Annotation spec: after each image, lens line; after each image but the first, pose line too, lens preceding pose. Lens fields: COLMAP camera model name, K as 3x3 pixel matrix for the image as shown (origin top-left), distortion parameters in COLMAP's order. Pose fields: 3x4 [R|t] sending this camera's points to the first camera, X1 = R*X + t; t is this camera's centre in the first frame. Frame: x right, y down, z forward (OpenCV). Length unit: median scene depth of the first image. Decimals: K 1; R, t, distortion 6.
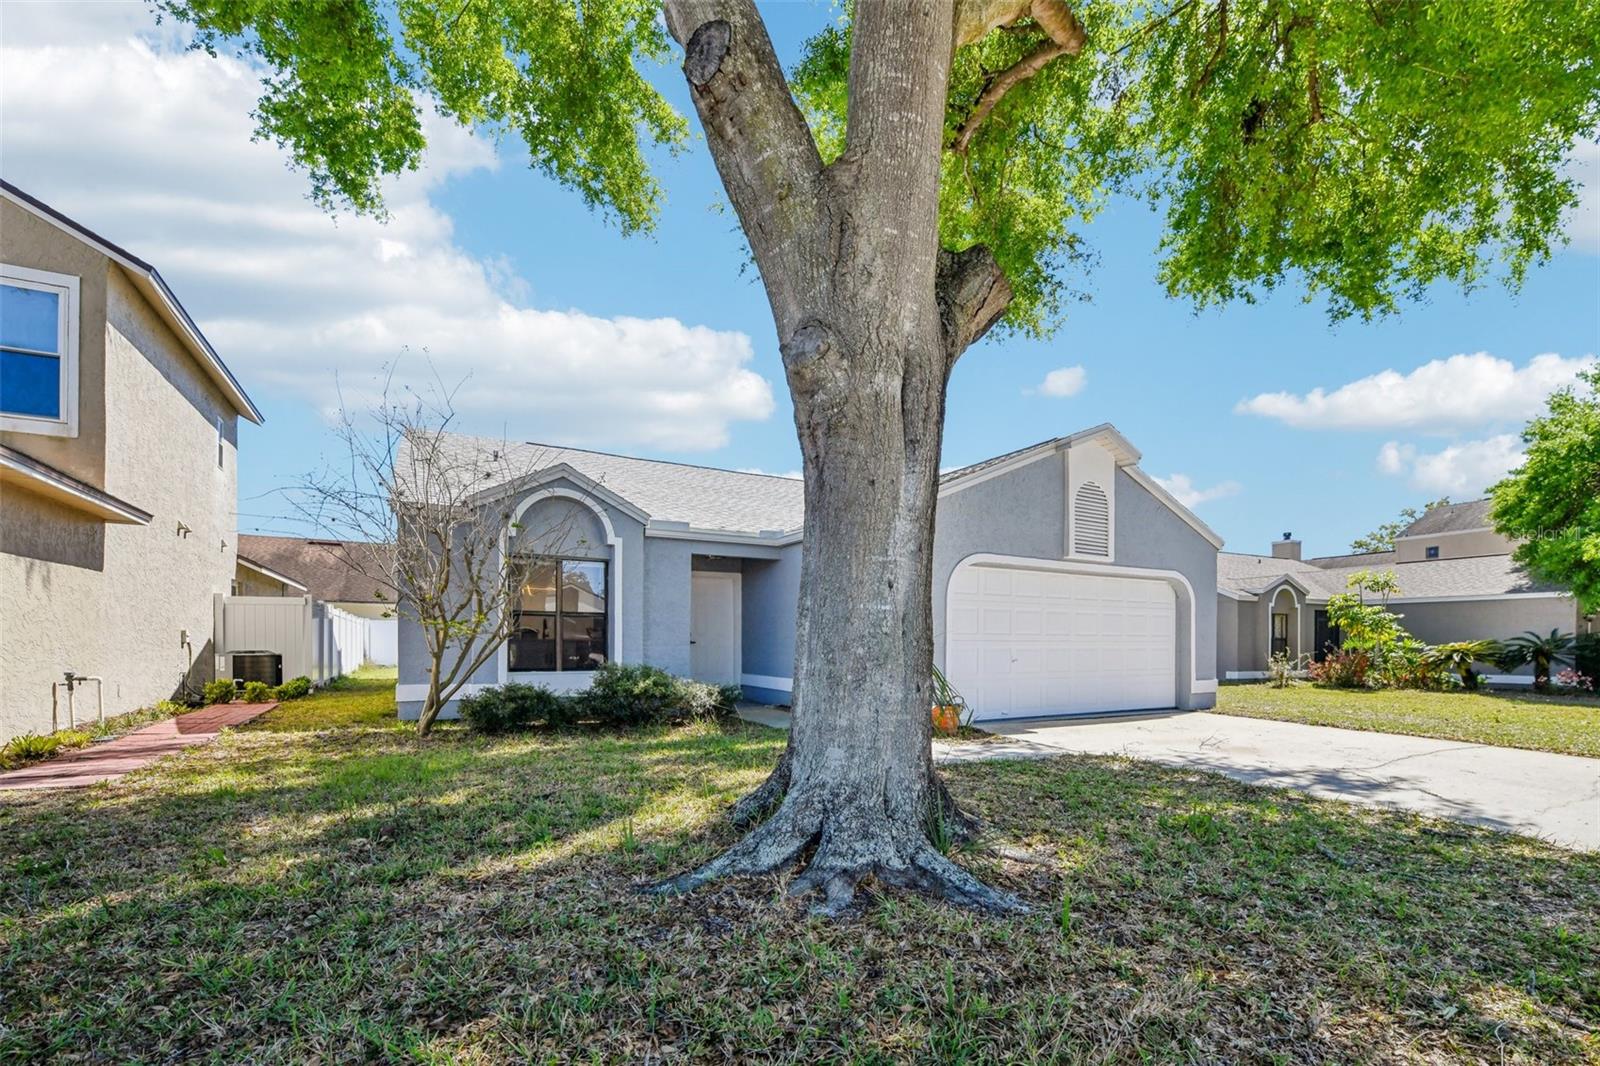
lens RADIAL K [[681.0, 0, 802.9], [0, 681.0, 647.8], [0, 0, 1]] dist [-0.026878, 0.000027]
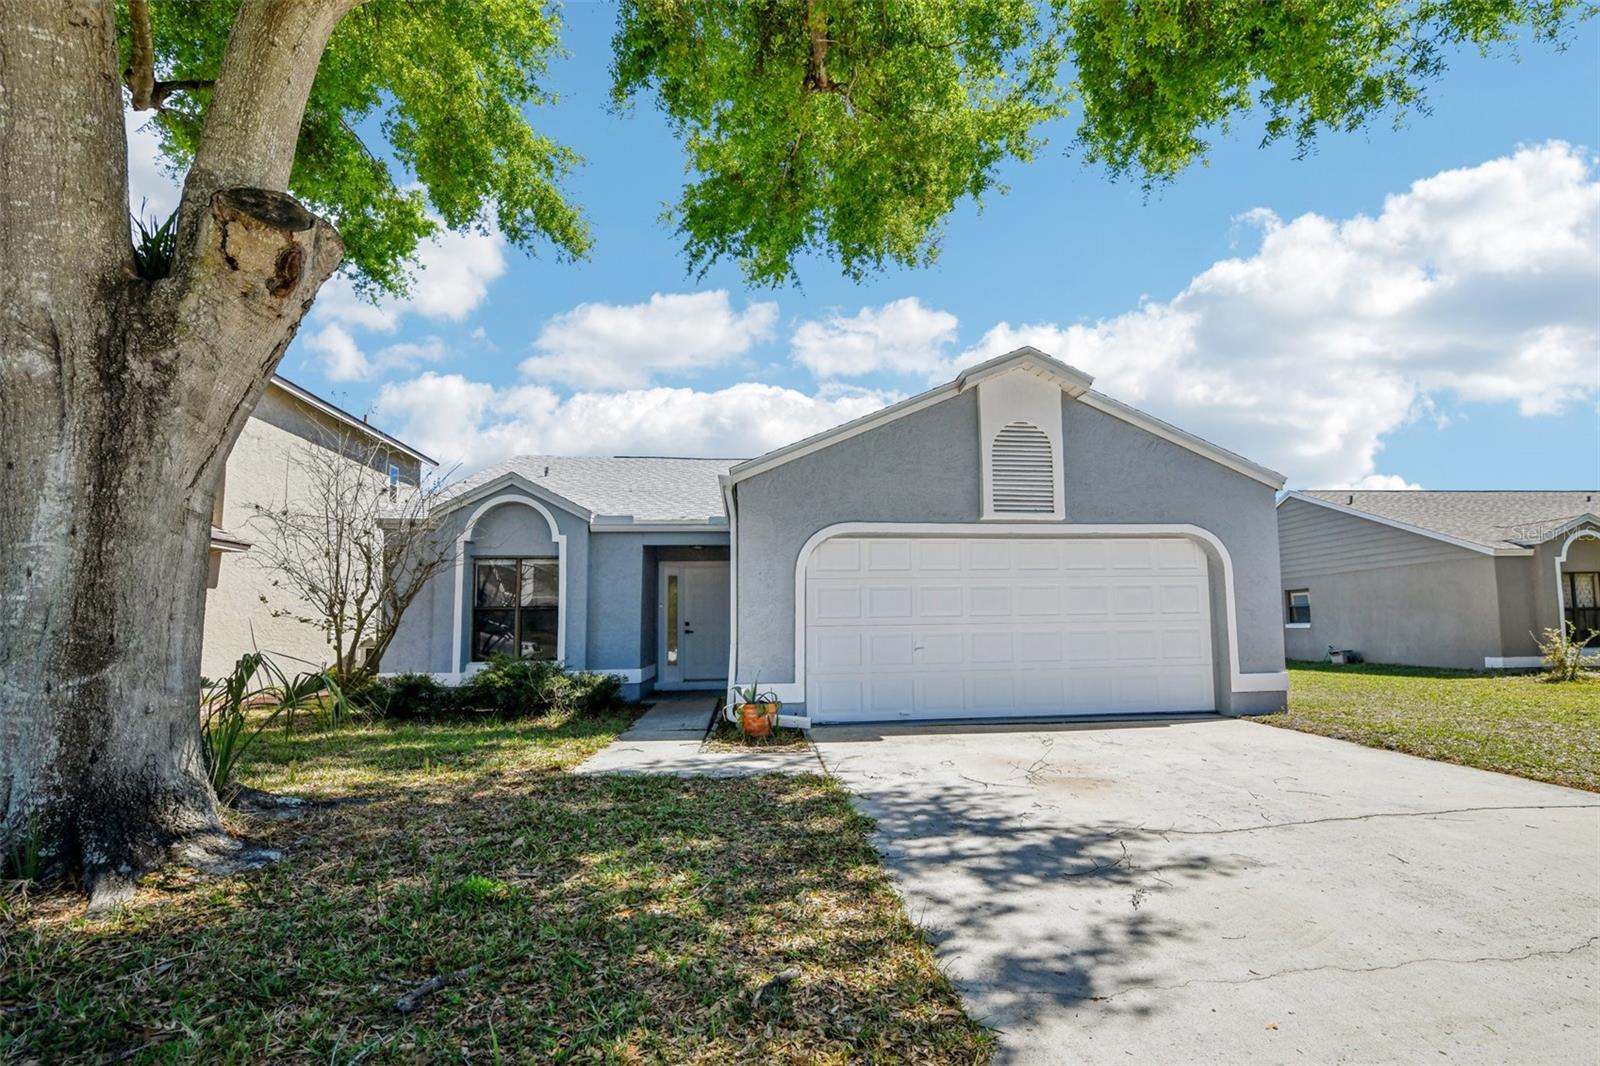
lens RADIAL K [[654.4, 0, 801.1], [0, 654.4, 577.1], [0, 0, 1]] dist [-0.021377, -0.000045]
pose [[0.921693, -0.048524, -0.384874, 0.470487], [0.014794, 0.995821, -0.090123, 0.001683], [0.387639, 0.077372, 0.918558, 0.207114]]
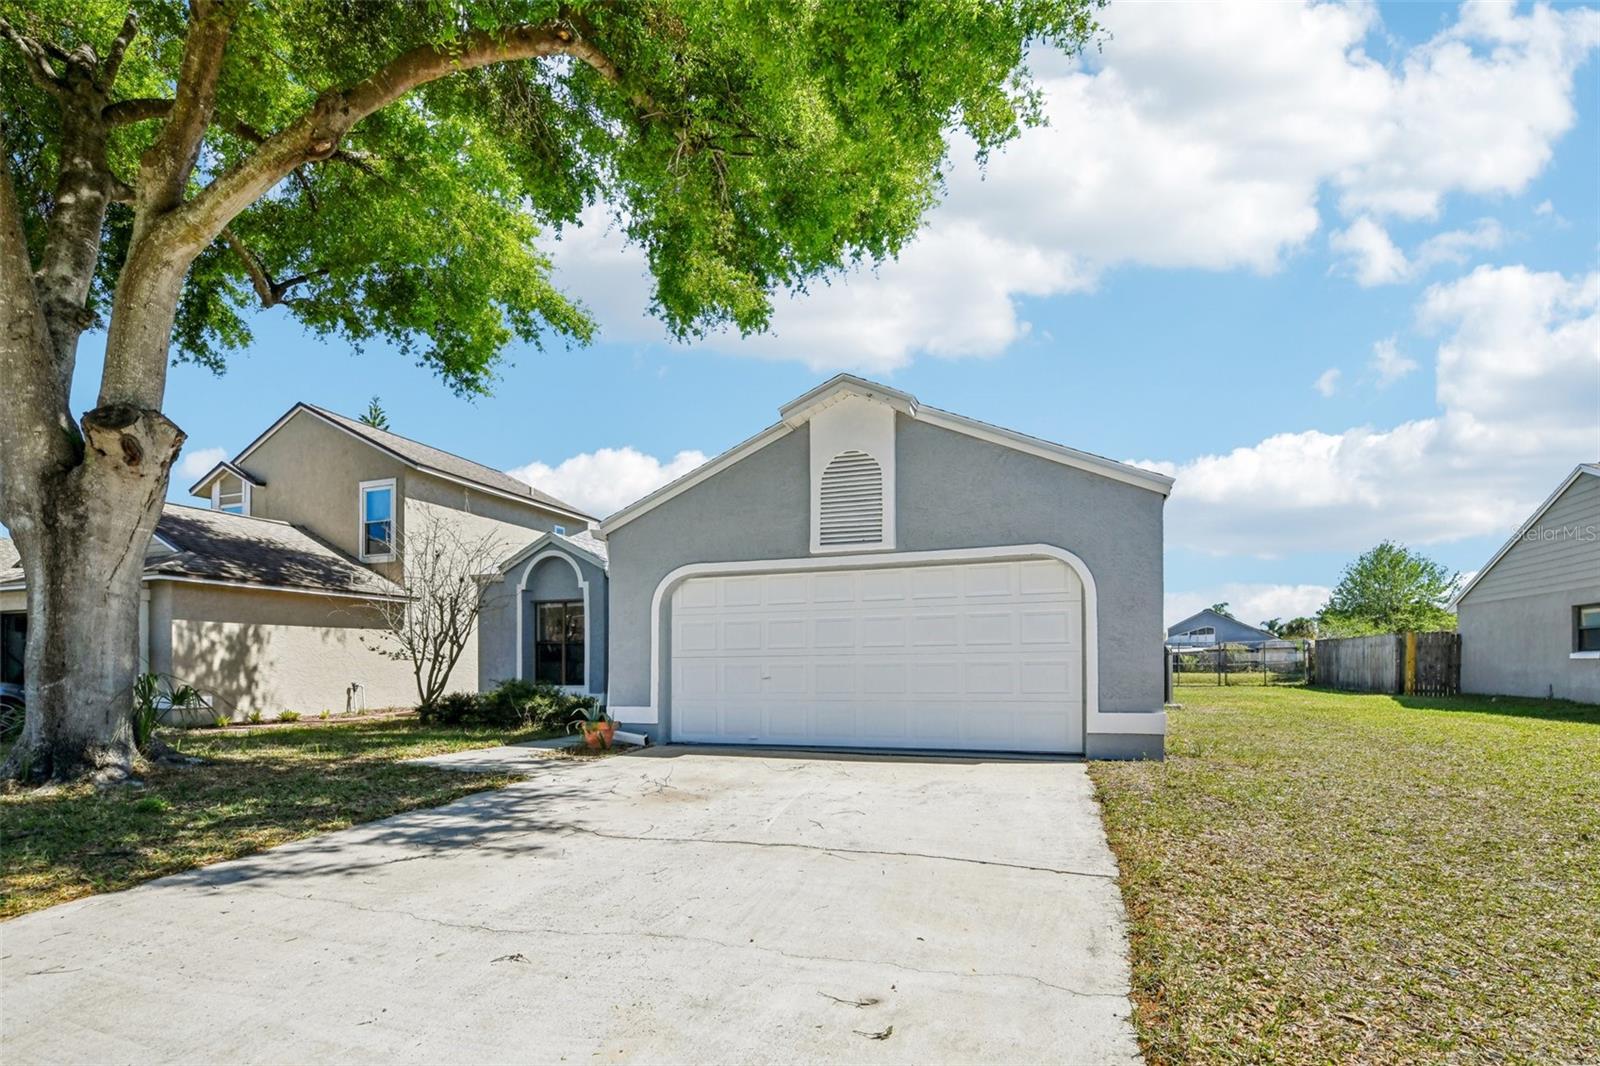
lens RADIAL K [[670.8, 0, 802.2], [0, 670.8, 653.5], [0, 0, 1]] dist [-0.014846, -0.000214]
pose [[0.693267, -0.021455, -0.720361, 0.930376], [0.005416, 0.999684, -0.024562, 0.007156], [0.720660, 0.013127, 0.693164, 0.421370]]
